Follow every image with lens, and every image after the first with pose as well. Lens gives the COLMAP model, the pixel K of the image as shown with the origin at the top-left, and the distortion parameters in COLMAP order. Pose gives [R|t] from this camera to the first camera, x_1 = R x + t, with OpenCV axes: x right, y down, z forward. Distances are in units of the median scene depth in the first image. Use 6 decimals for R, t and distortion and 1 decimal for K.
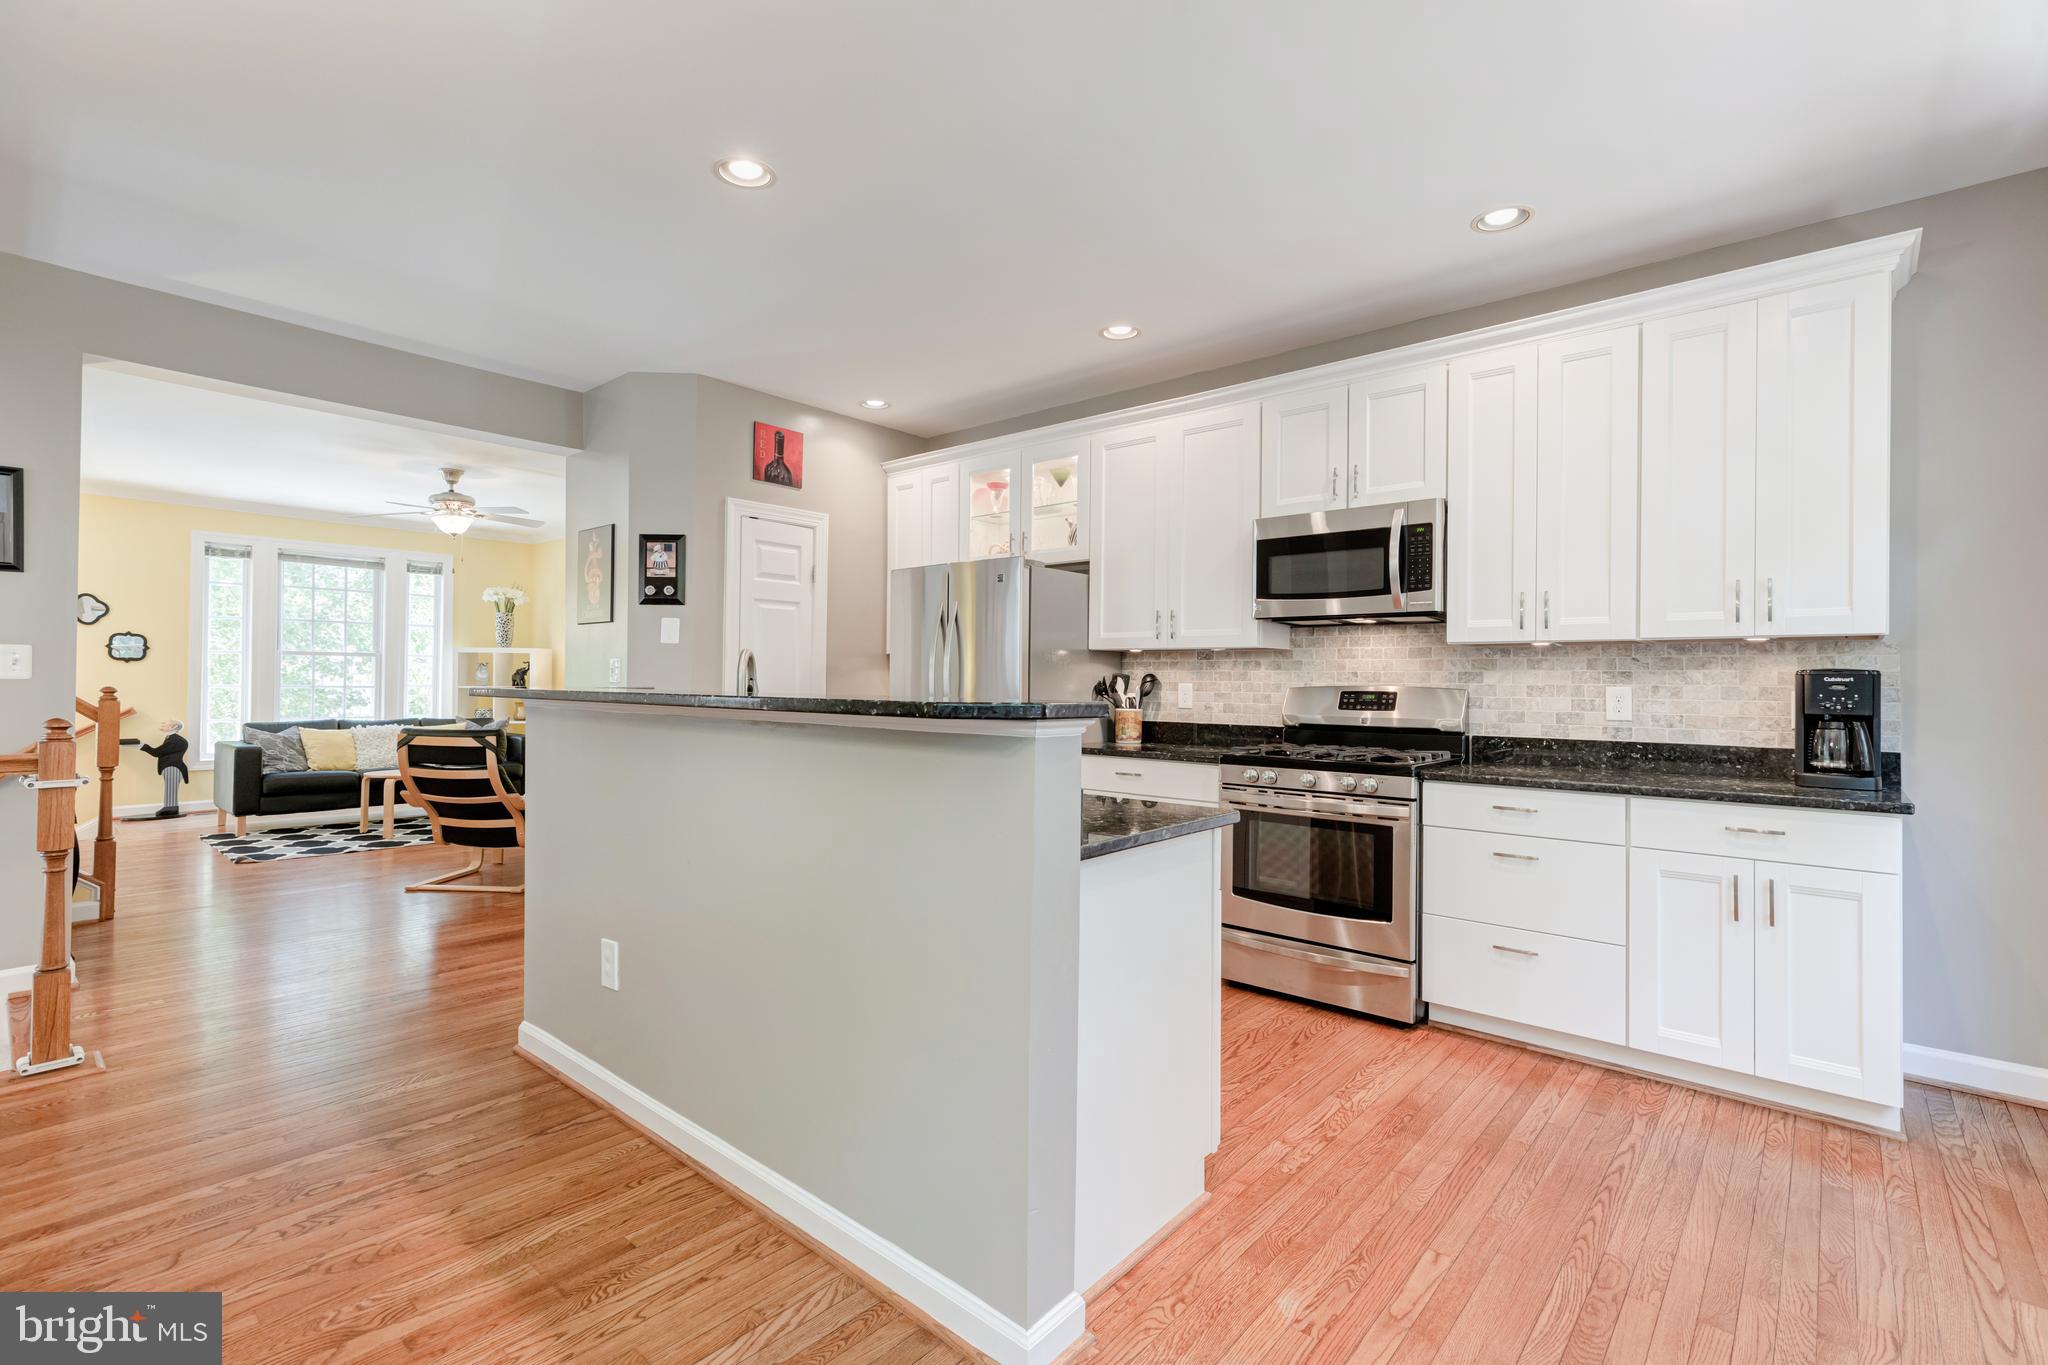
lens RADIAL K [[923.4, 0, 1027.1], [0, 923.4, 675.3], [0, 0, 1]] dist [0.005126, 0.000018]
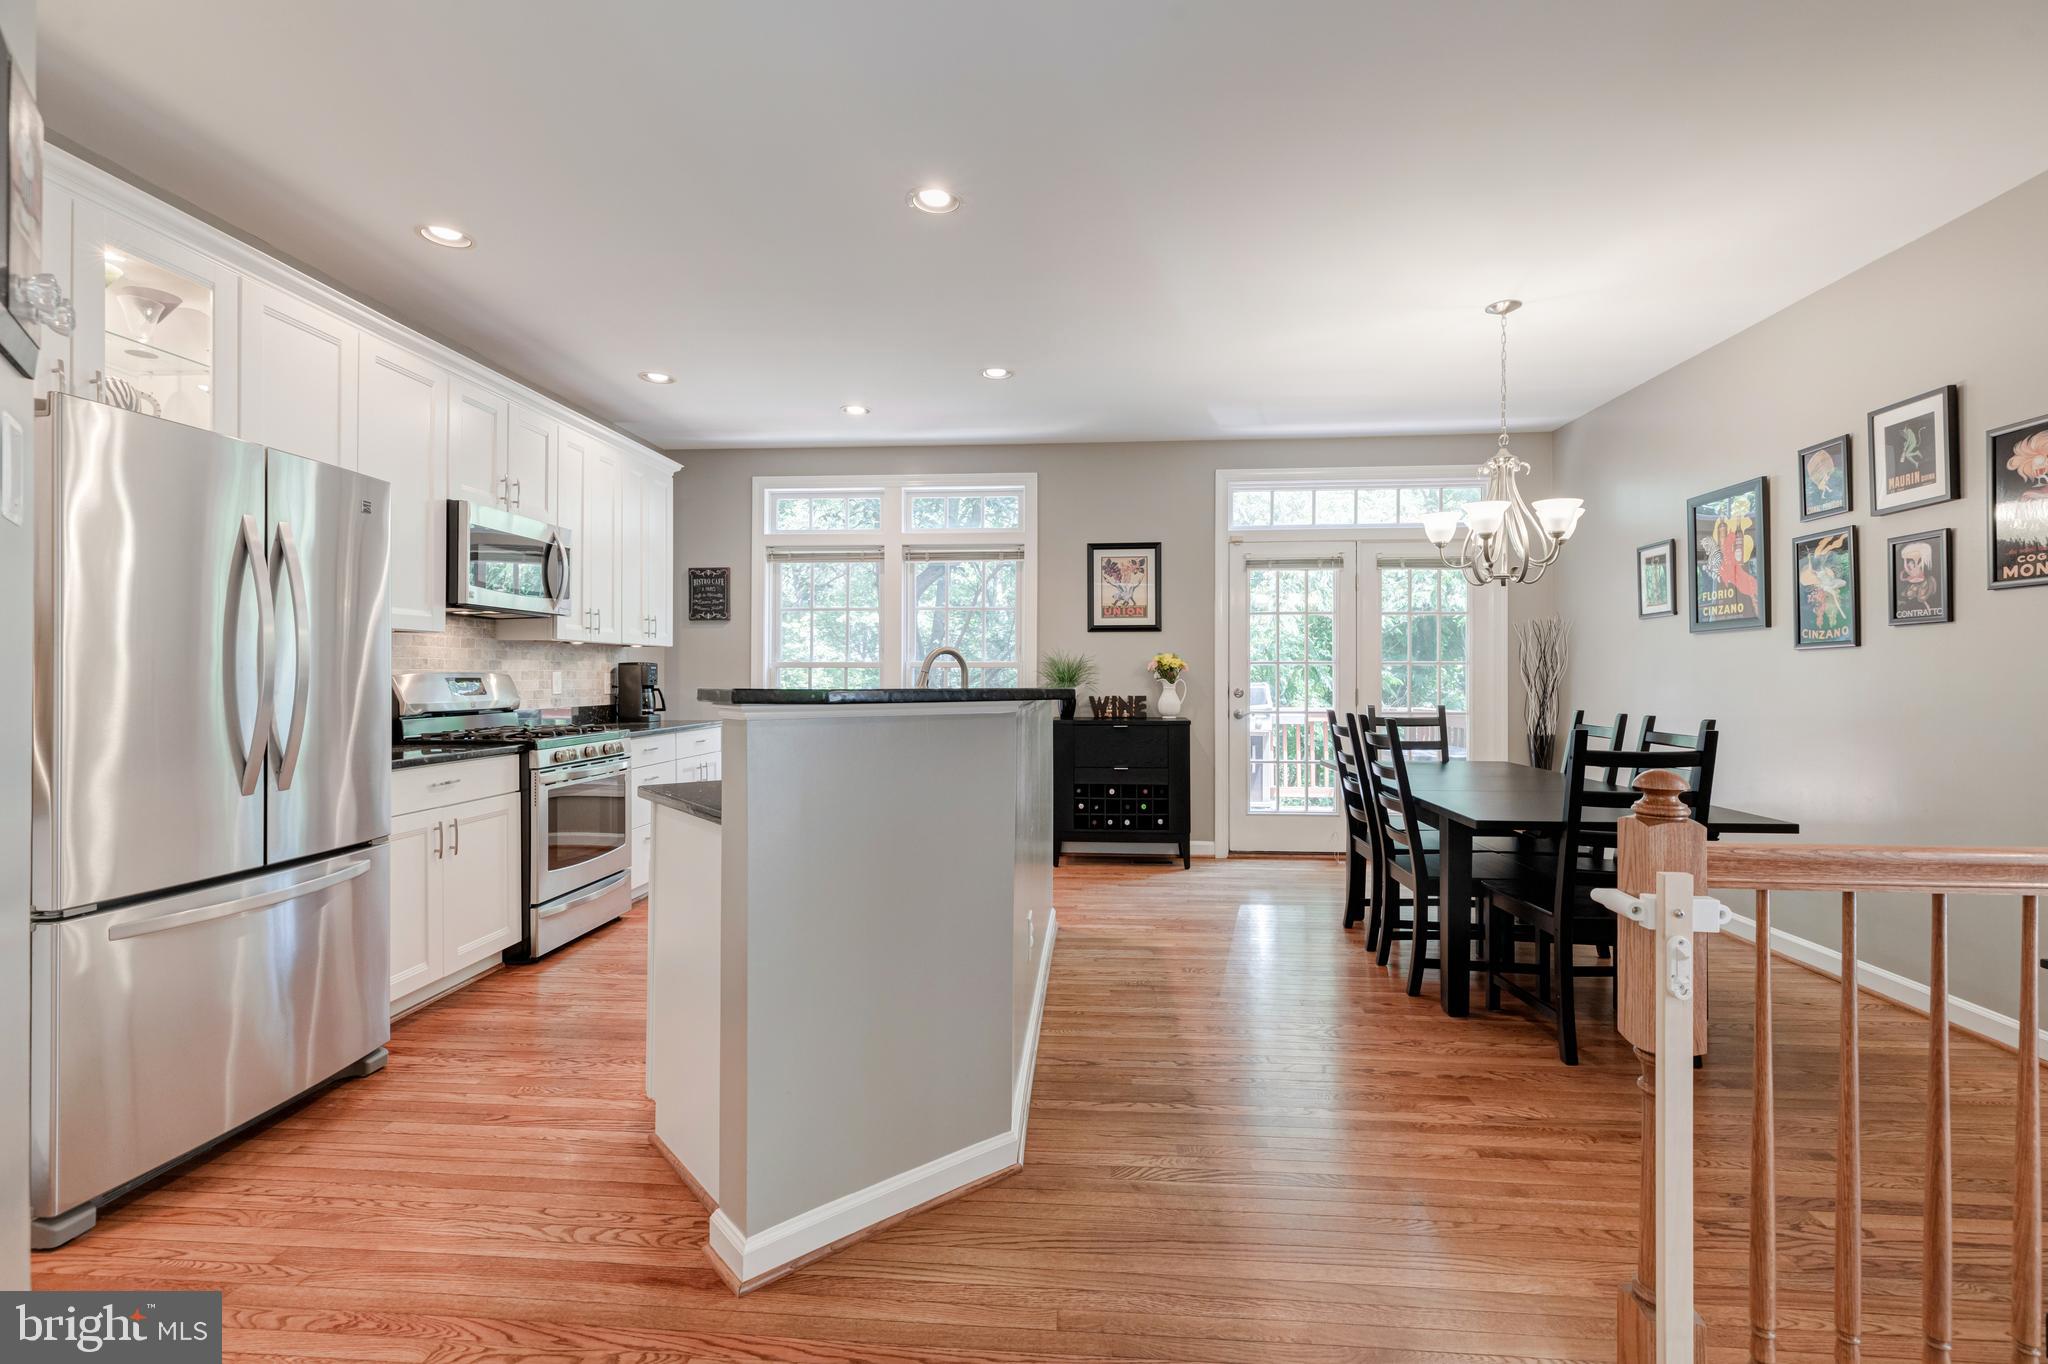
lens RADIAL K [[913.1, 0, 1027.4], [0, 913.1, 674.4], [0, 0, 1]] dist [0.005293, 0.000242]
pose [[-0.595225, -0.012117, 0.803468, -0.754529], [-0.016248, 0.999863, 0.003042, -0.000338], [-0.803395, -0.011244, -0.595340, 0.947307]]
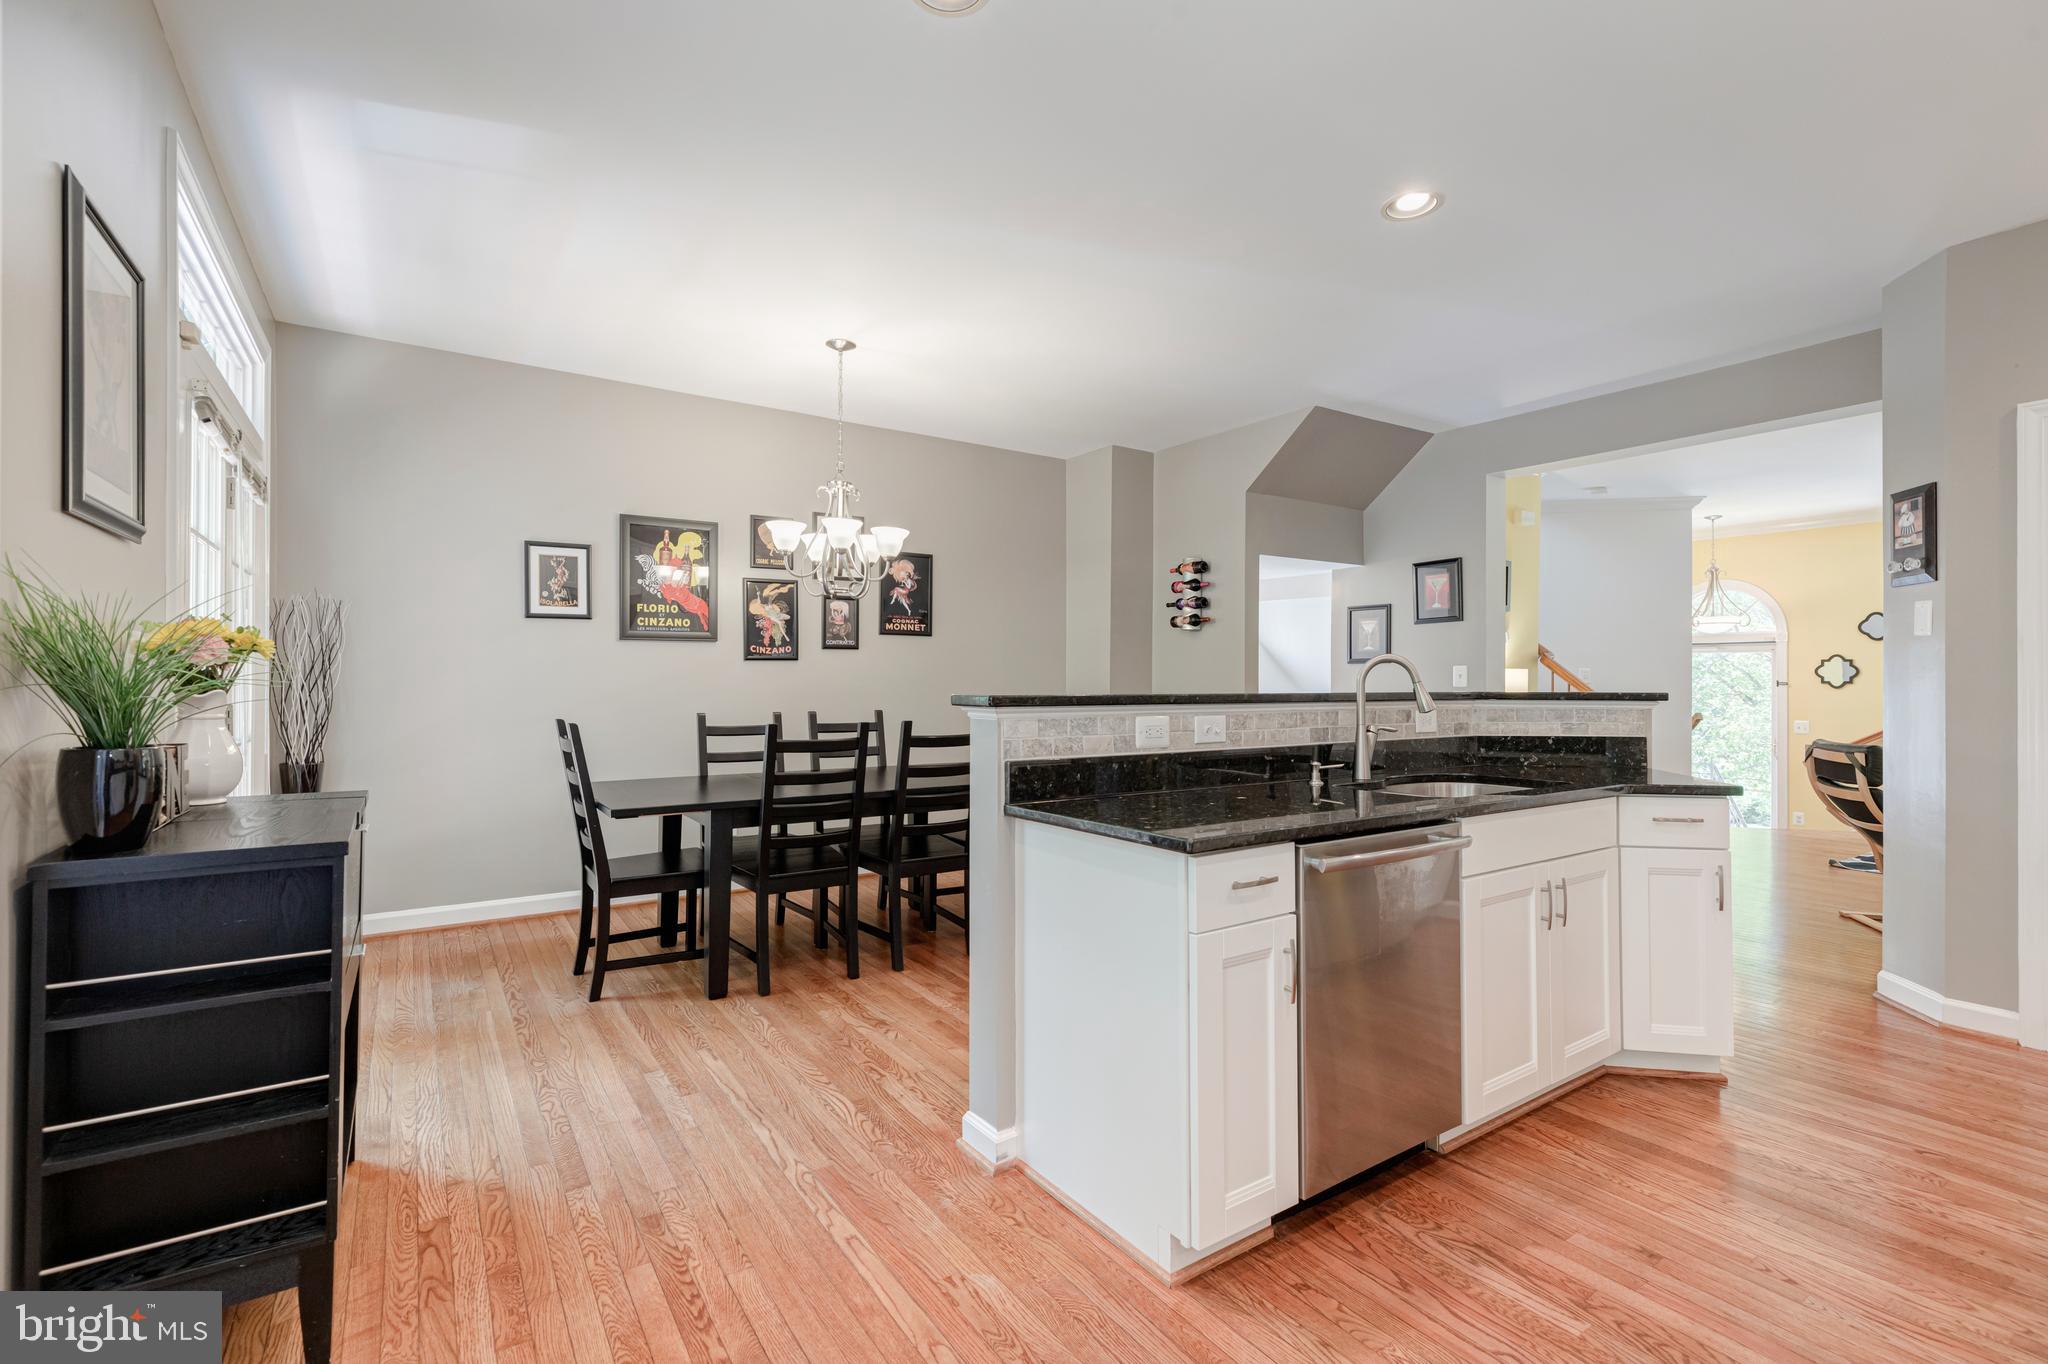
lens RADIAL K [[917.6, 0, 1025.9], [0, 917.6, 673.9], [0, 0, 1]] dist [0.004884, -0.000165]
pose [[-0.262335, -0.018748, -0.964795, 0.503695], [0.001492, 0.999802, -0.019834, 0.008504], [0.964976, -0.006642, -0.262256, 0.521024]]
